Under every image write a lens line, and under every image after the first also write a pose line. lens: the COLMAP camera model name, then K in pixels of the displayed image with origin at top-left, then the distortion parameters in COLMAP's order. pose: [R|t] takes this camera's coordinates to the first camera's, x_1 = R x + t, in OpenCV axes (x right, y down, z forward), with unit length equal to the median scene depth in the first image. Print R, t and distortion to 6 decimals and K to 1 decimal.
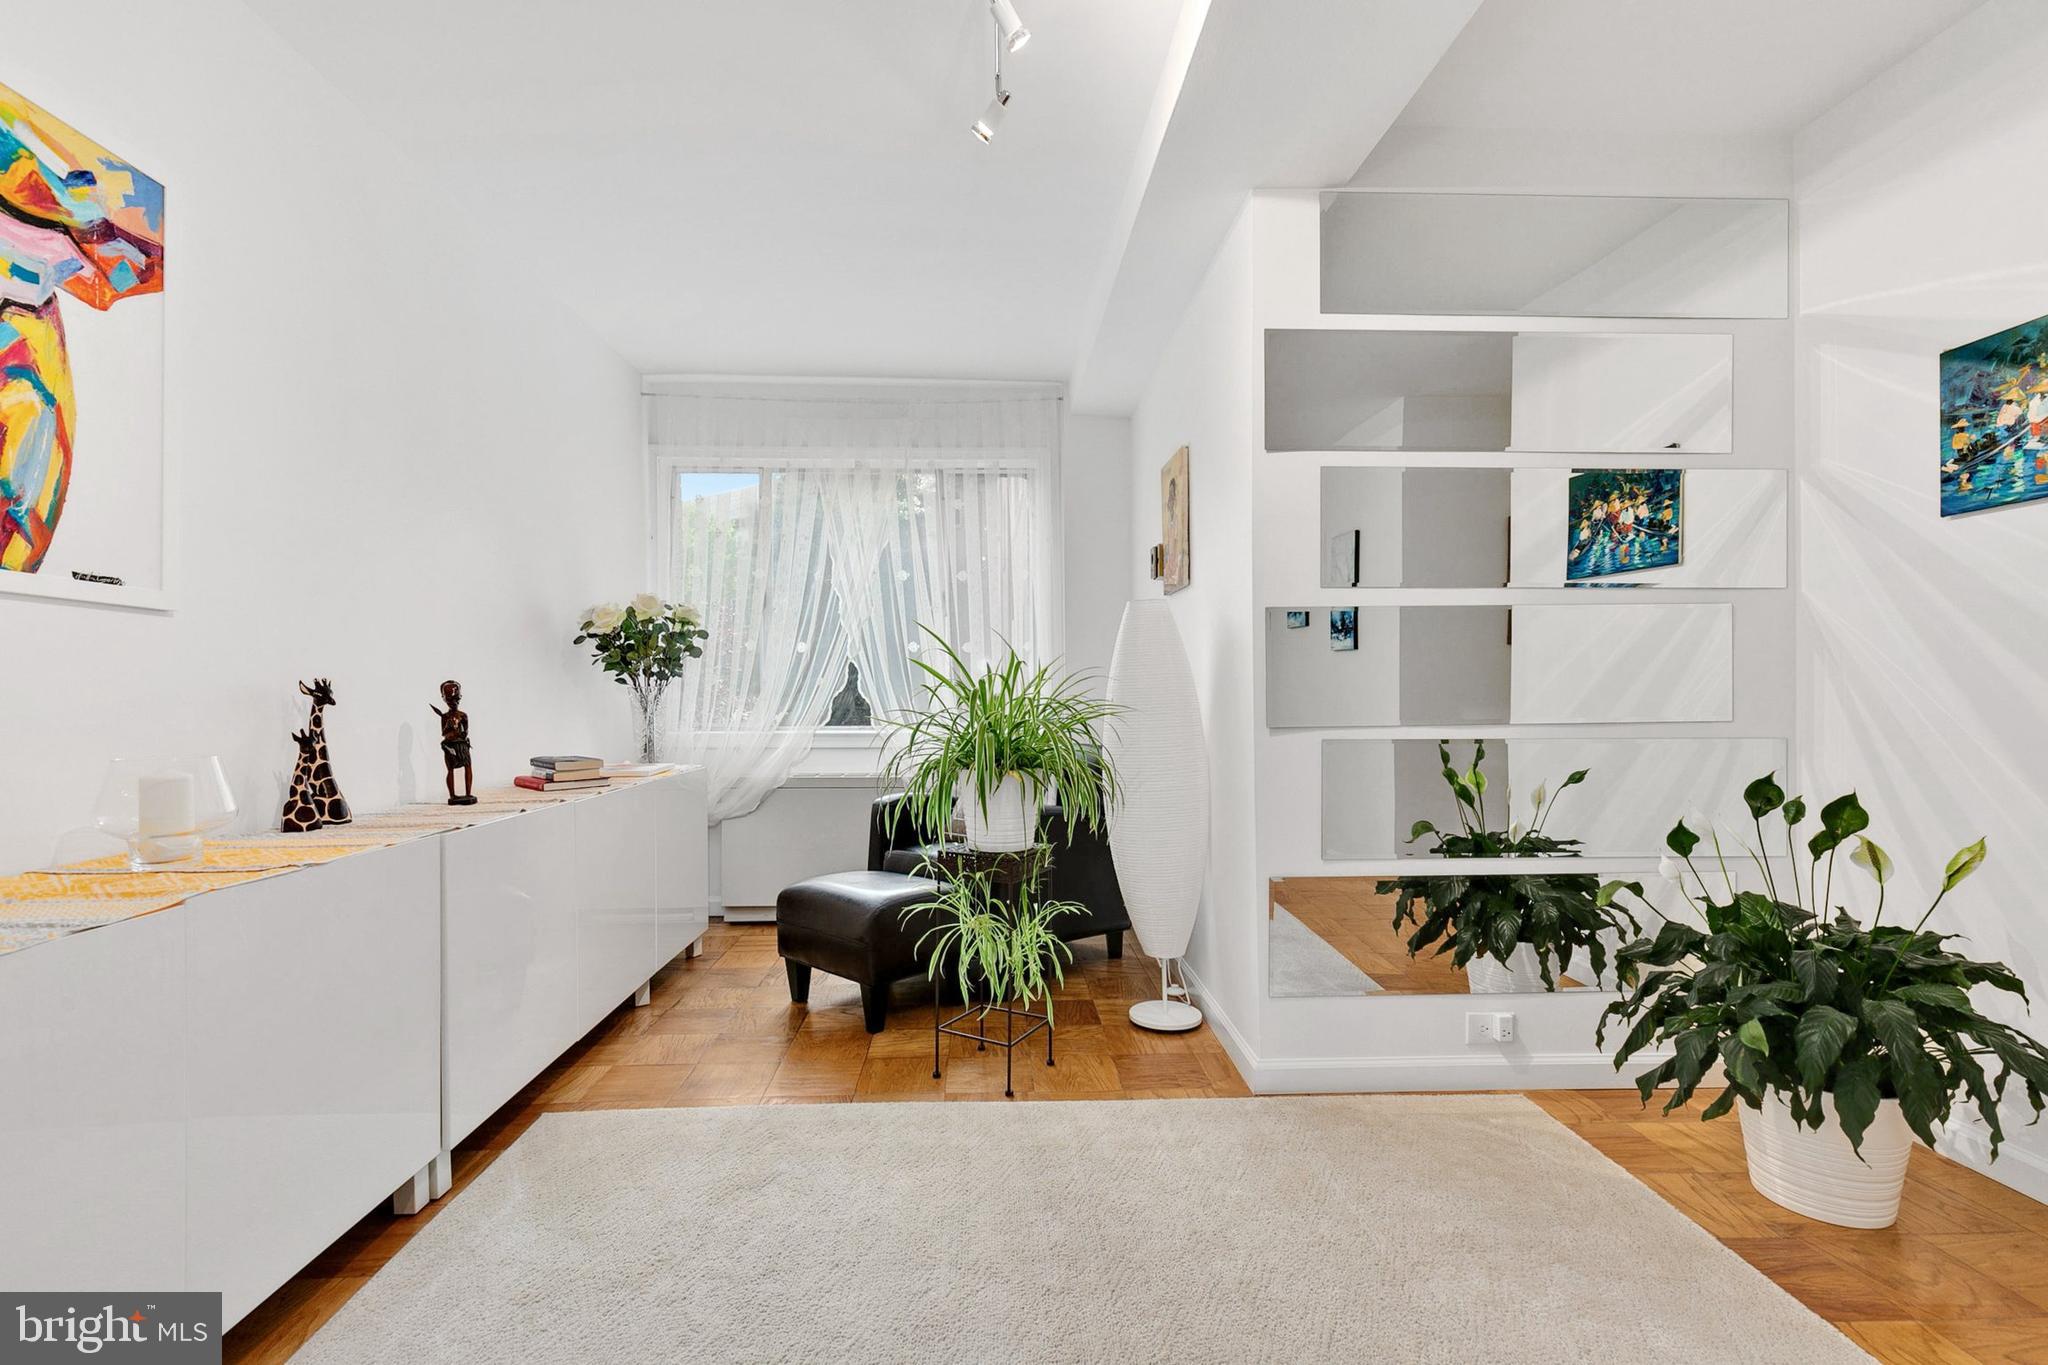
lens RADIAL K [[922.0, 0, 1022.0], [0, 922.0, 703.5], [0, 0, 1]] dist [0.007546, -0.000874]
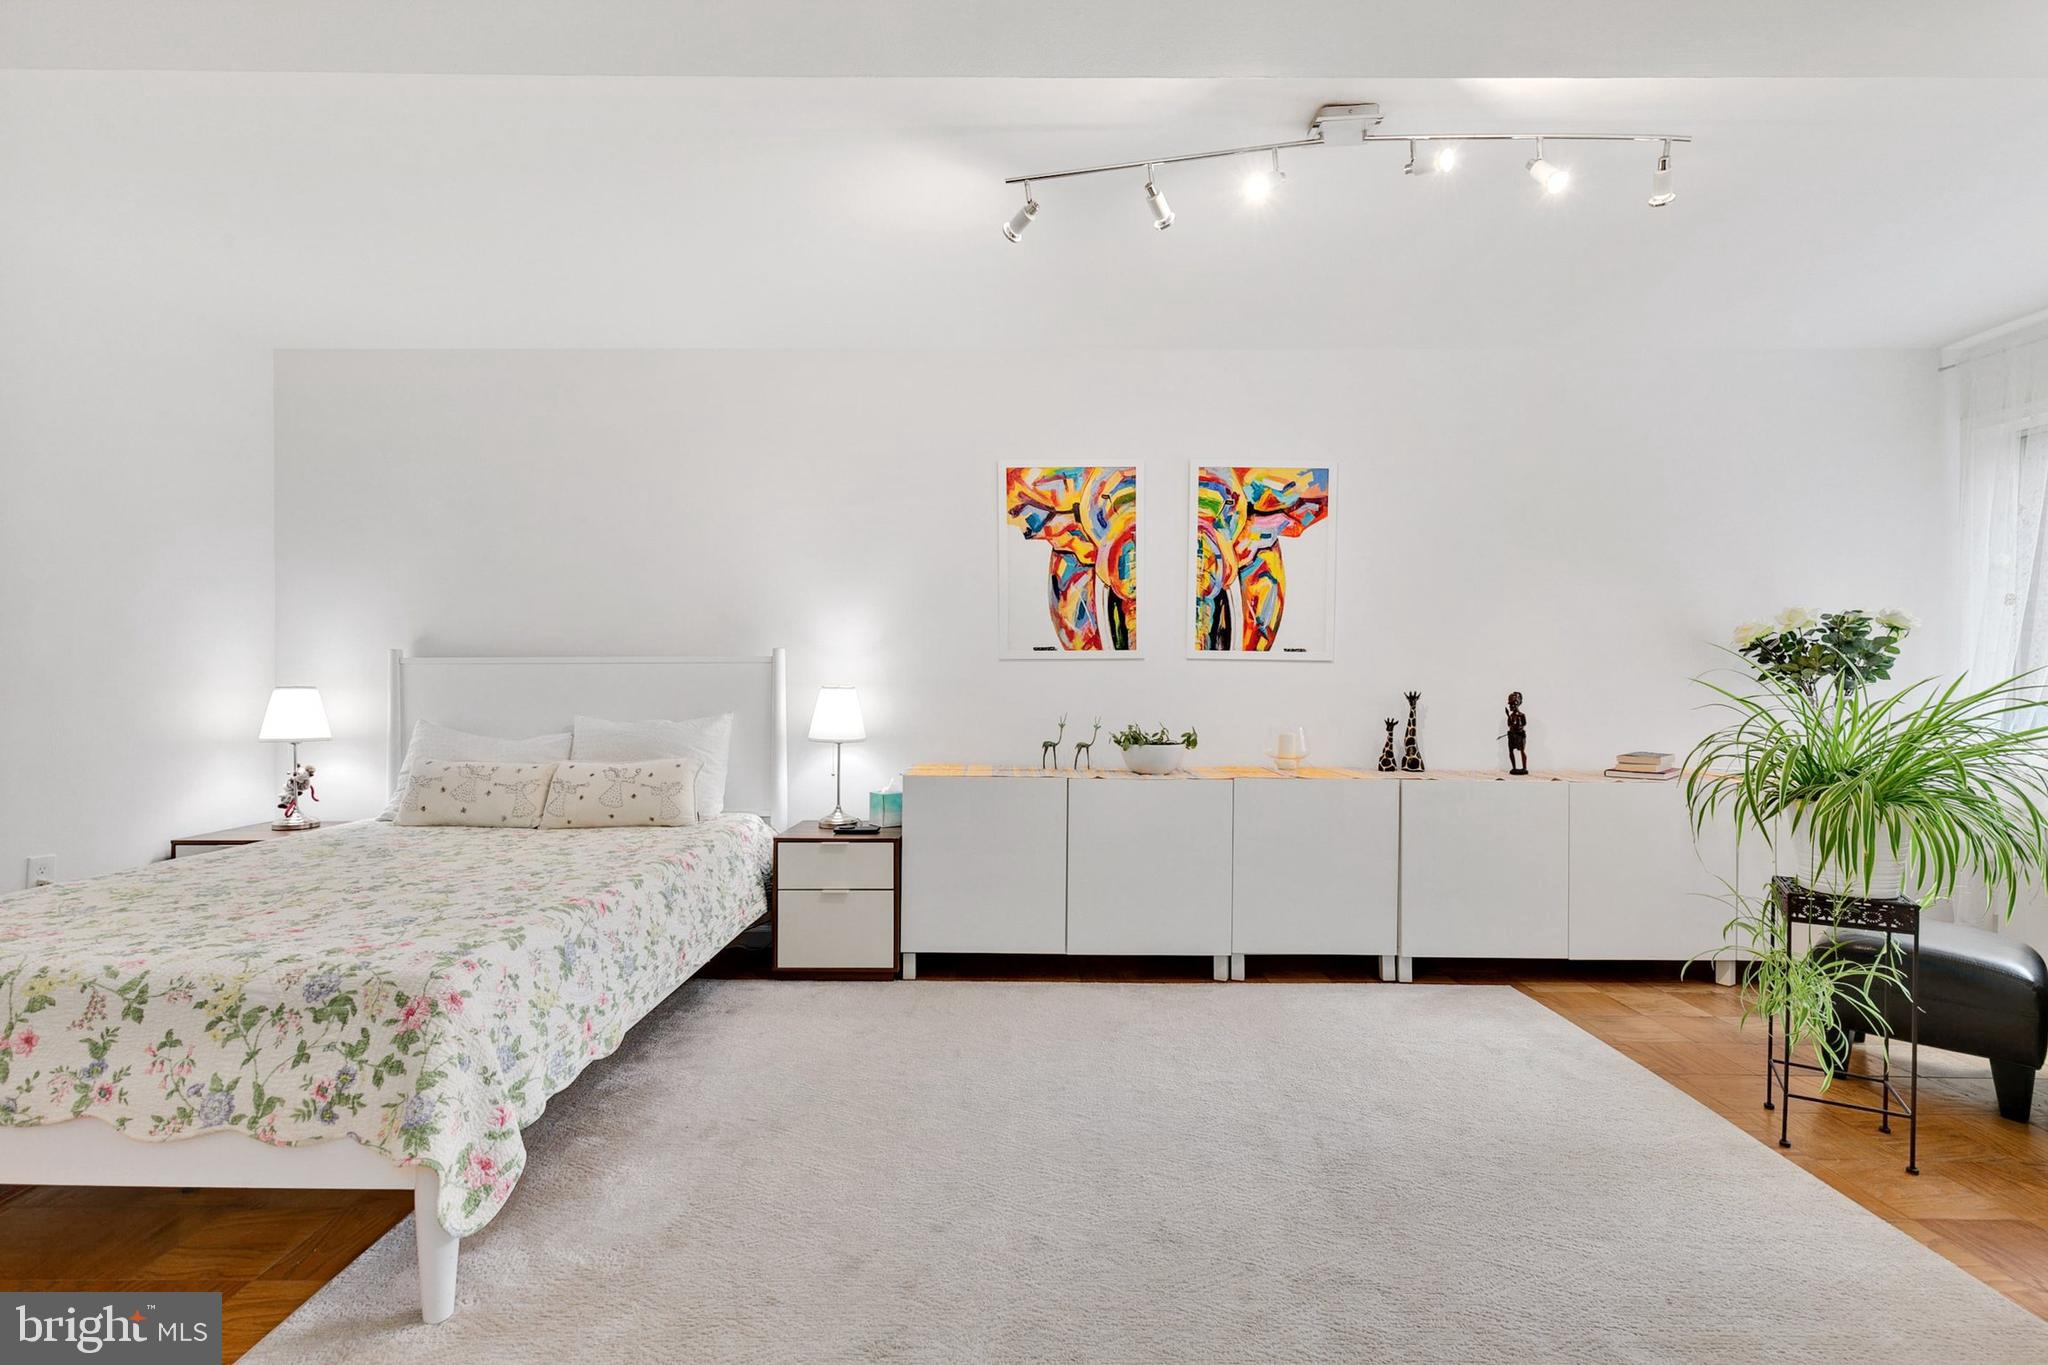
lens RADIAL K [[922.0, 0, 1022.0], [0, 922.0, 703.5], [0, 0, 1]] dist [0.007546, -0.000874]
pose [[-0.065928, 0.007158, -0.997799, 1.519504], [-0.016430, 0.999831, 0.008258, -0.006838], [0.997689, 0.016938, -0.065799, 0.496876]]
